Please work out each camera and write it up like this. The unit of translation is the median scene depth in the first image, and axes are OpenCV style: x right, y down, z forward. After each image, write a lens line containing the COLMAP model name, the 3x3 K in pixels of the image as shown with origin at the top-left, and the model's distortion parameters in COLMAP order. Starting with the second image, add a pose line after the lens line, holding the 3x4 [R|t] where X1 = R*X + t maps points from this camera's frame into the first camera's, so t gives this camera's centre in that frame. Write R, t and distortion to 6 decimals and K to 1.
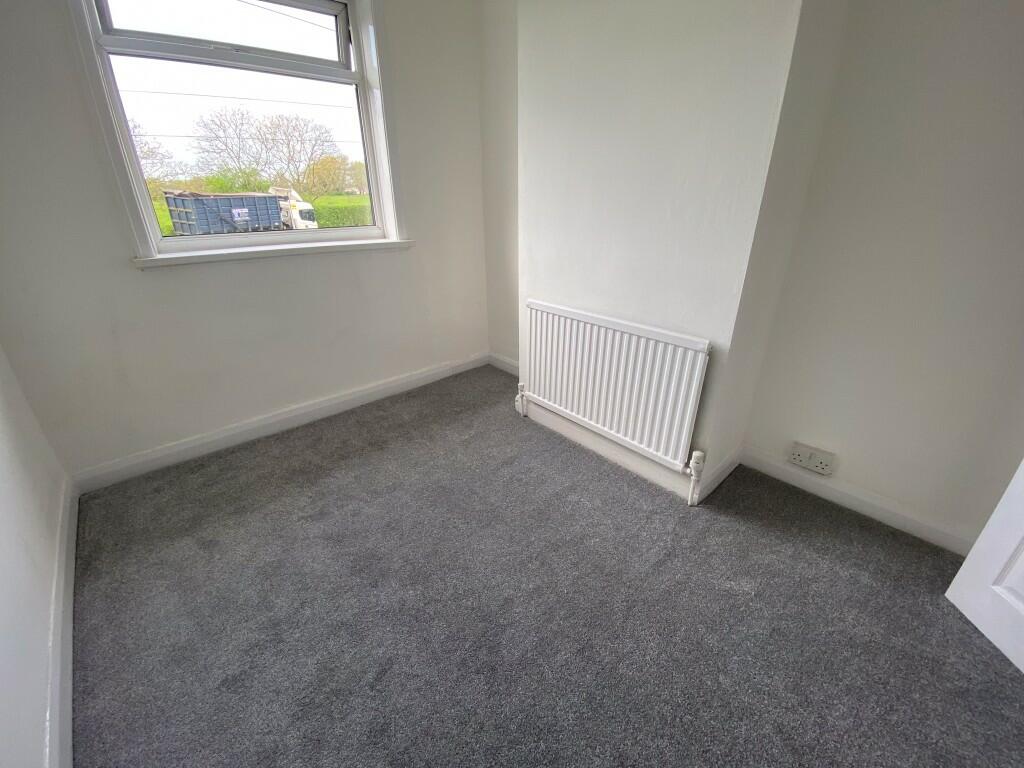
lens RADIAL K [[414.5, 0, 510.7], [0, 414.5, 384.2], [0, 0, 1]] dist [0.028465, -0.025438]
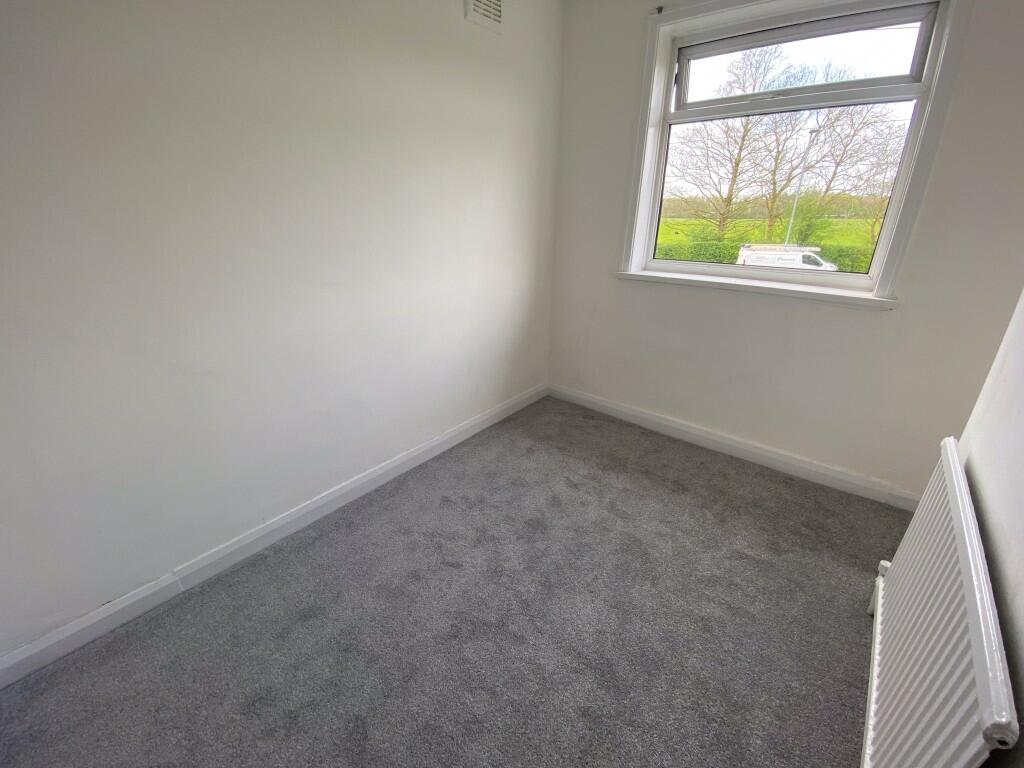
lens RADIAL K [[414.5, 0, 510.7], [0, 414.5, 384.2], [0, 0, 1]] dist [0.028465, -0.025438]
pose [[0.138400, 0.381573, -0.913919, 0.466562], [-0.416882, 0.859509, 0.295726, -0.203408], [0.898362, 0.340067, 0.278027, 0.340631]]
